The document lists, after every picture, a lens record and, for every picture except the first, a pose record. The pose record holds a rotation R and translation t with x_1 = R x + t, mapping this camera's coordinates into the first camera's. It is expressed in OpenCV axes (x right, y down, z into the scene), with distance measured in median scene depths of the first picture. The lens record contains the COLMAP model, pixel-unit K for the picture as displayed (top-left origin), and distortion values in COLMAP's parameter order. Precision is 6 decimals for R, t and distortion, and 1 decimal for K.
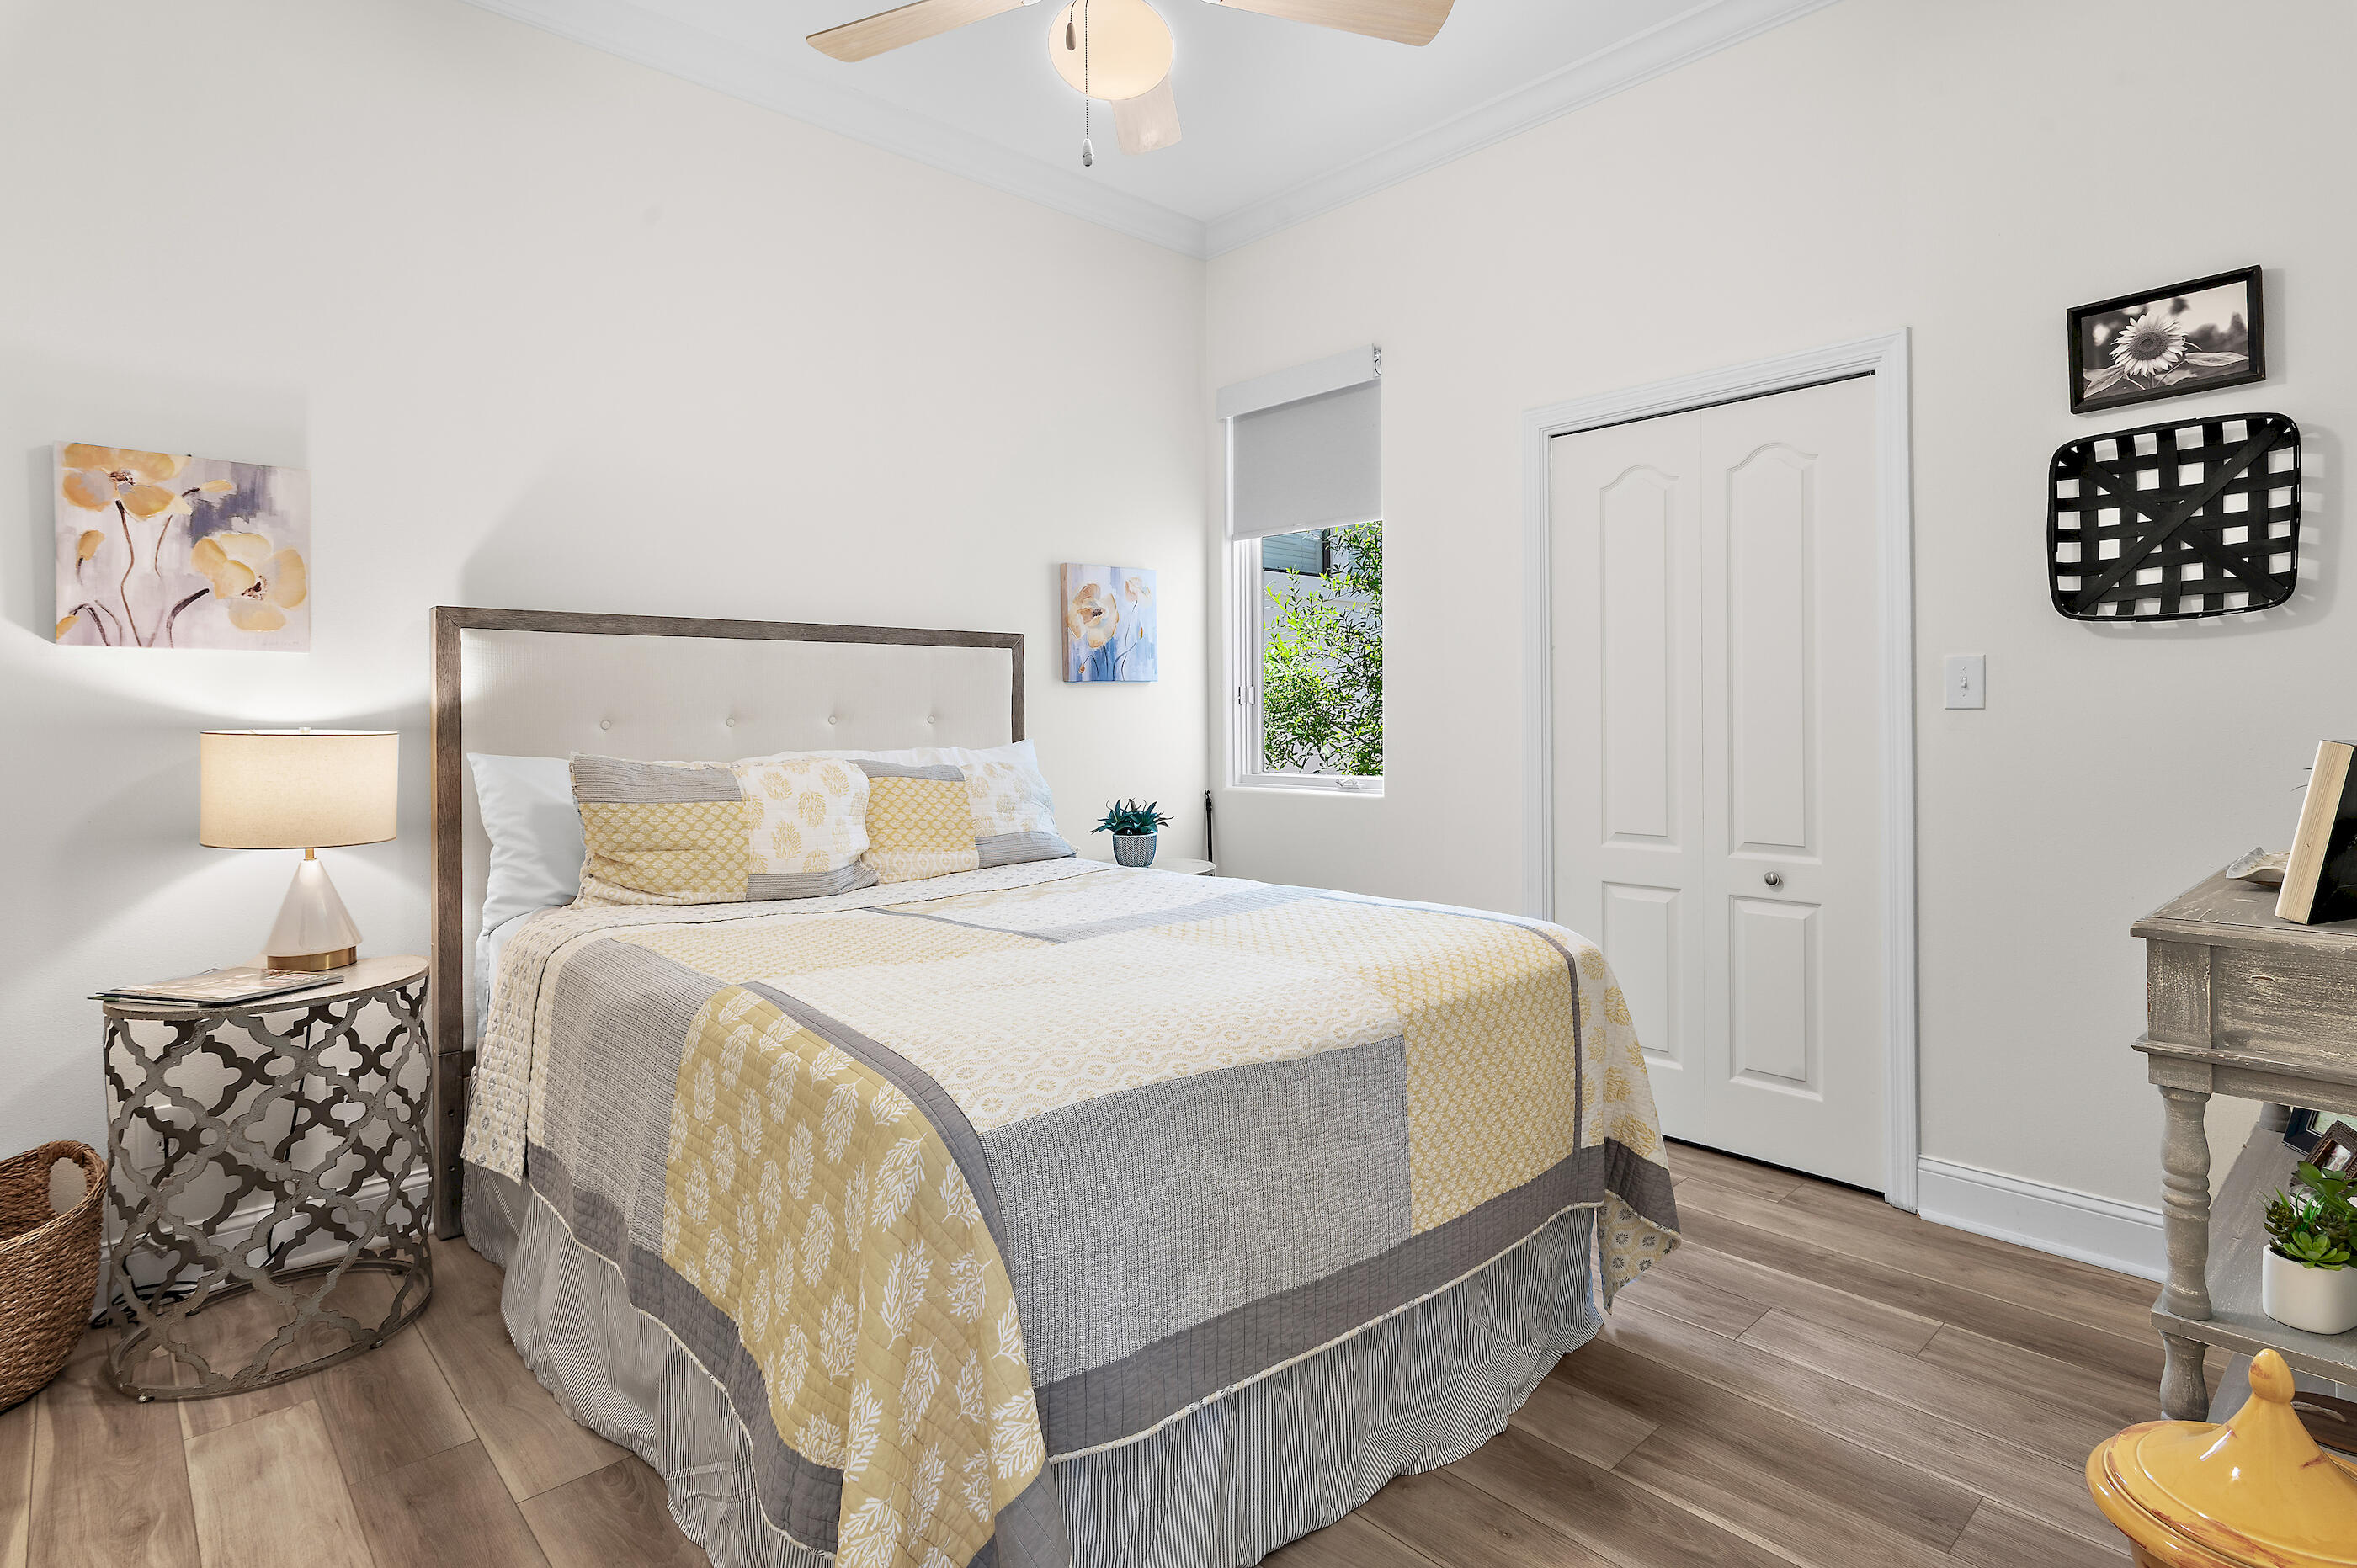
lens RADIAL K [[1146.1, 0, 1179.5], [0, 1146.1, 715.4], [0, 0, 1]] dist [0.003344, 0.000448]
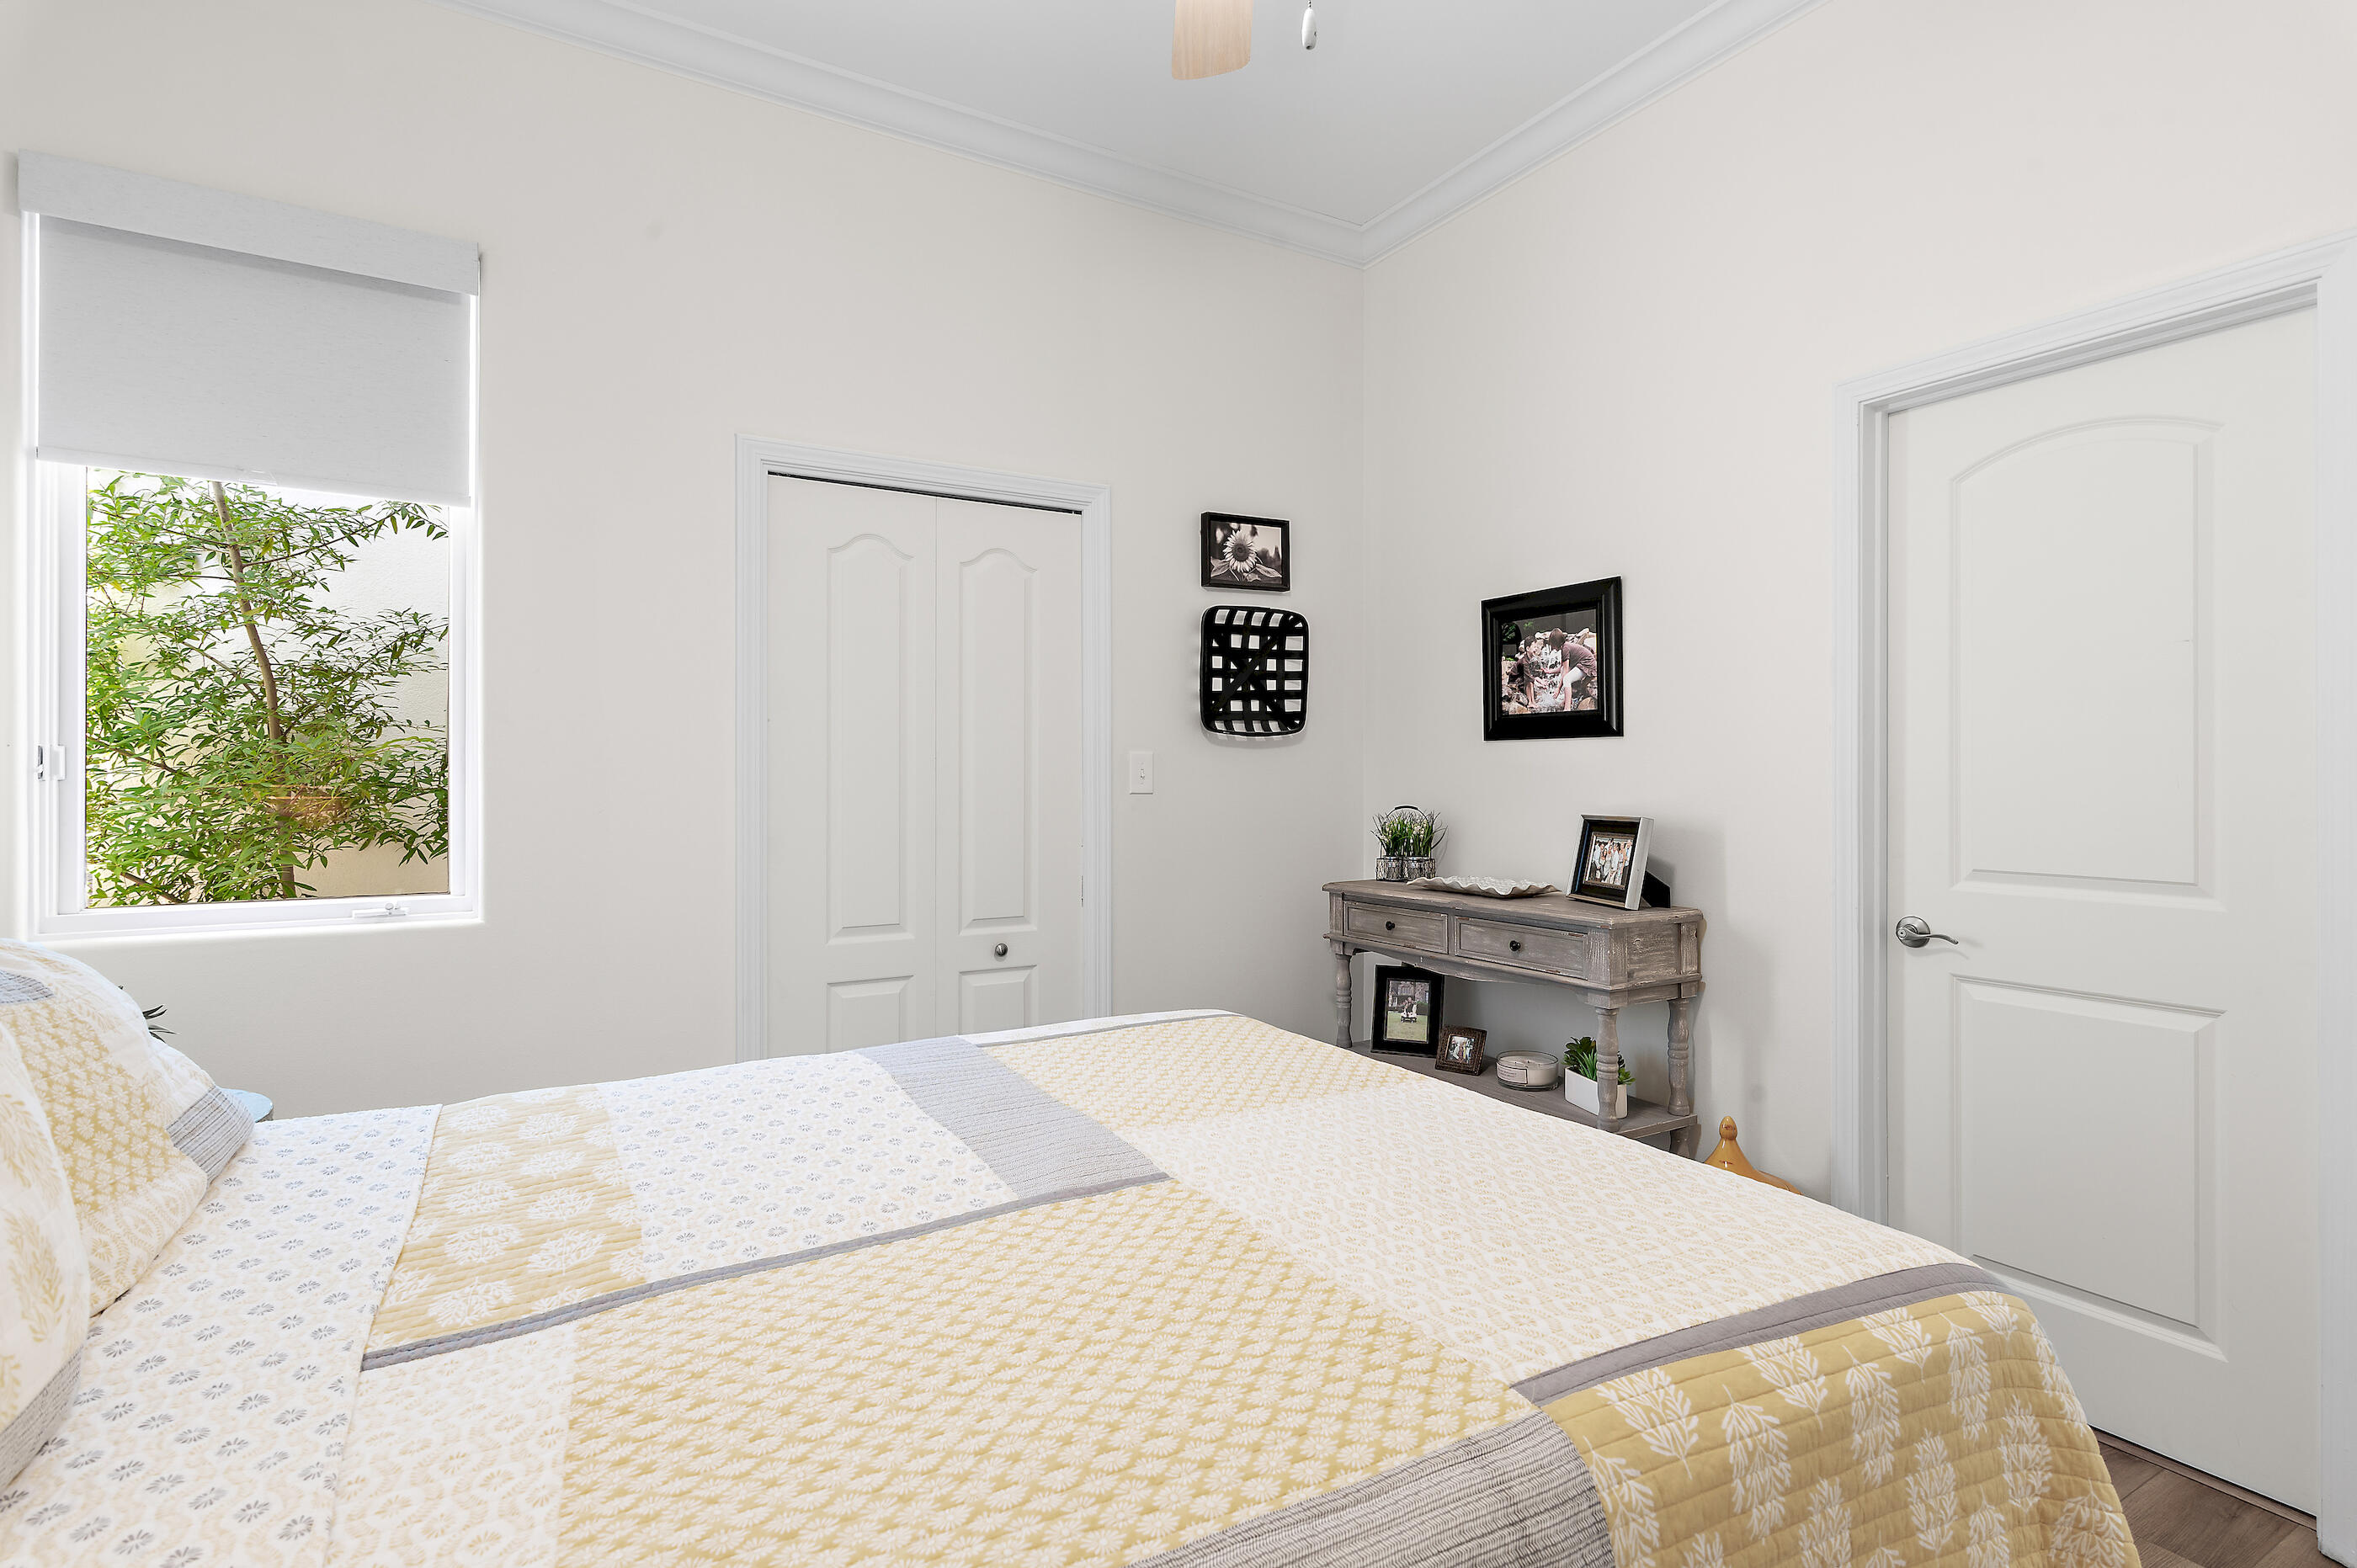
lens RADIAL K [[1146.1, 0, 1174.1], [0, 1146.1, 779.0], [0, 0, 1]] dist [0.003344, 0.000448]
pose [[0.234228, 0.008381, 0.972146, -0.636028], [-0.002350, 0.999965, -0.008055, -0.013719], [-0.972179, -0.000398, 0.234240, 0.743460]]
